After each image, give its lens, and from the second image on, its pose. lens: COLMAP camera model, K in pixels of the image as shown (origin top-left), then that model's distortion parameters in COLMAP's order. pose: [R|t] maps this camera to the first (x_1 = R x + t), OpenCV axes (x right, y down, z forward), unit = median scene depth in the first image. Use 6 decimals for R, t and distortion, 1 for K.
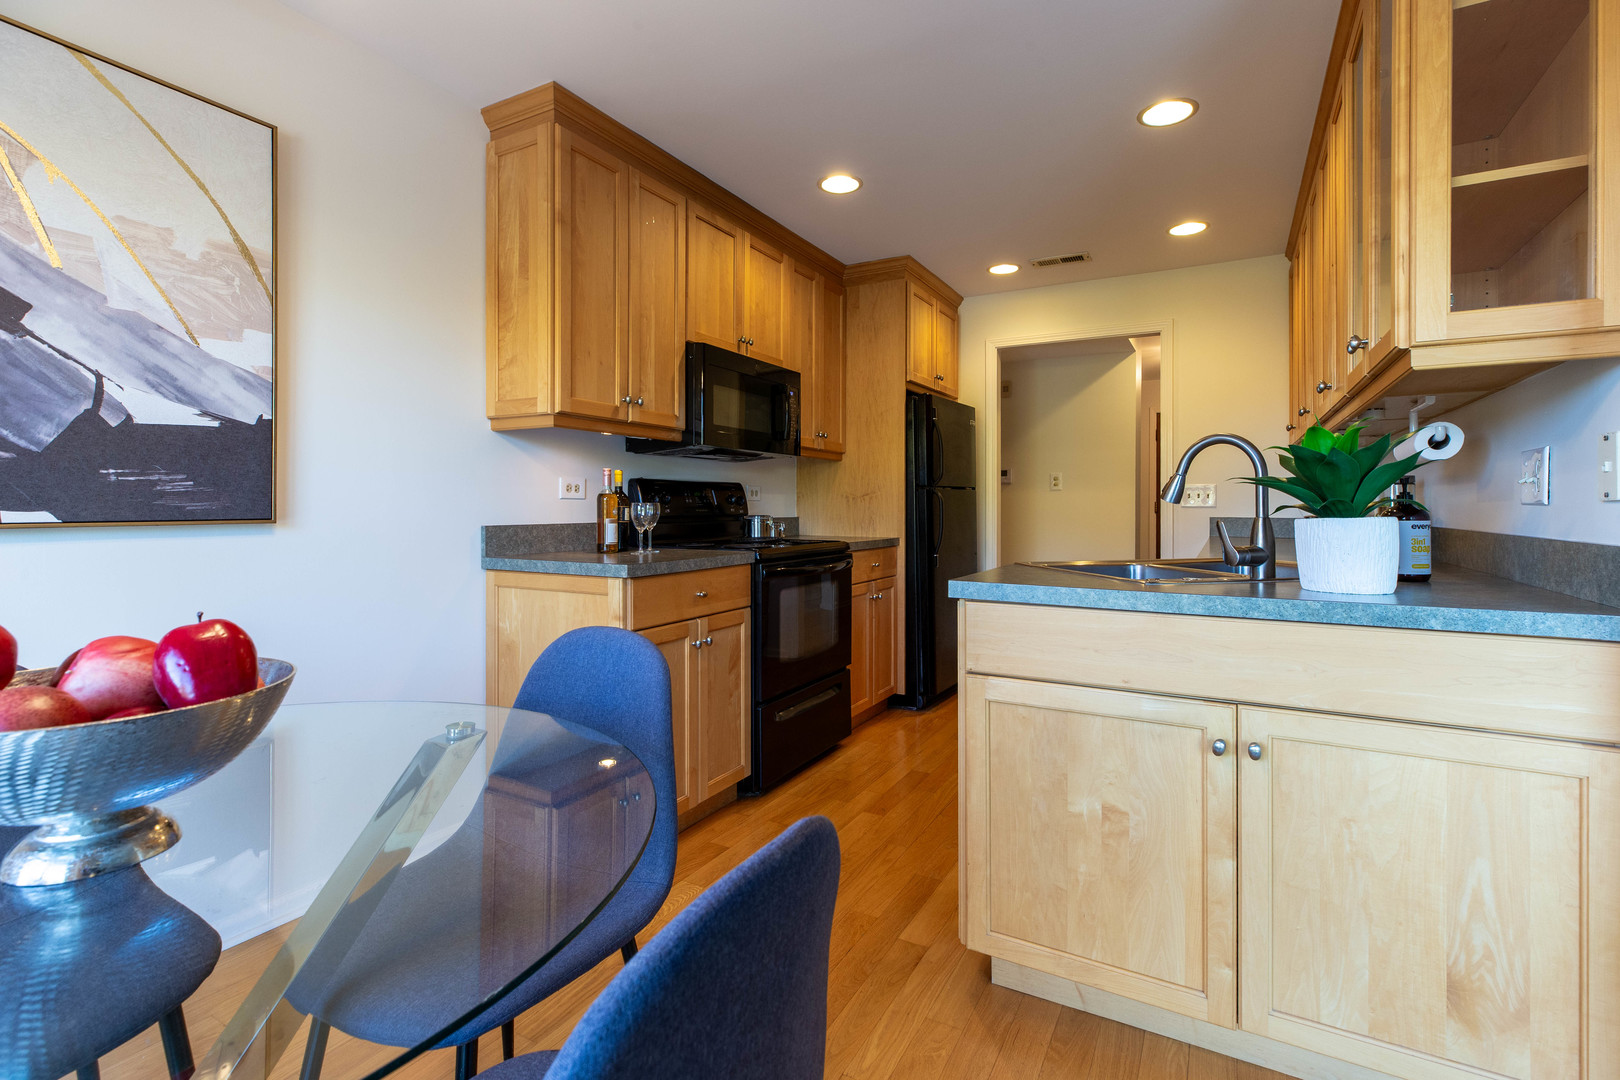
lens RADIAL K [[731.8, 0, 786.4], [0, 731.8, 507.6], [0, 0, 1]] dist [0.004816, 0.000430]
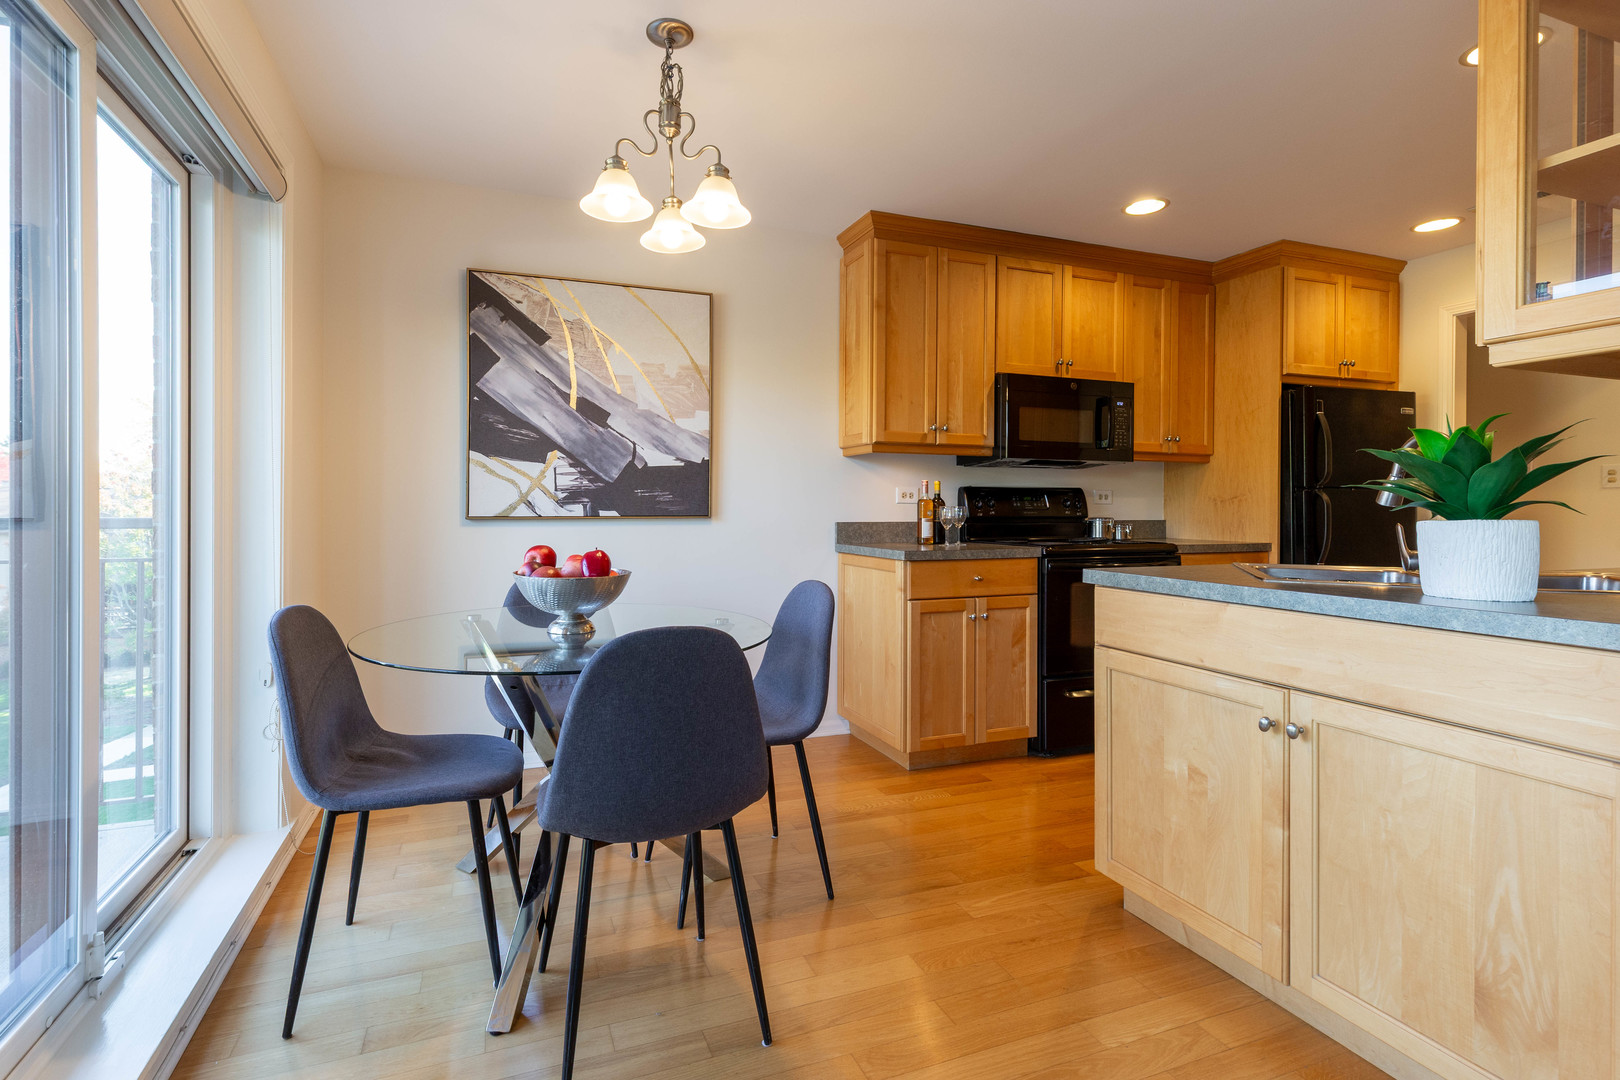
lens RADIAL K [[731.8, 0, 786.4], [0, 731.8, 507.6], [0, 0, 1]] dist [0.004816, 0.000430]
pose [[0.776098, -0.000596, -0.630612, 0.442962], [-0.002564, 0.999988, -0.004101, 0.001975], [0.630607, 0.004800, 0.776088, -0.200304]]
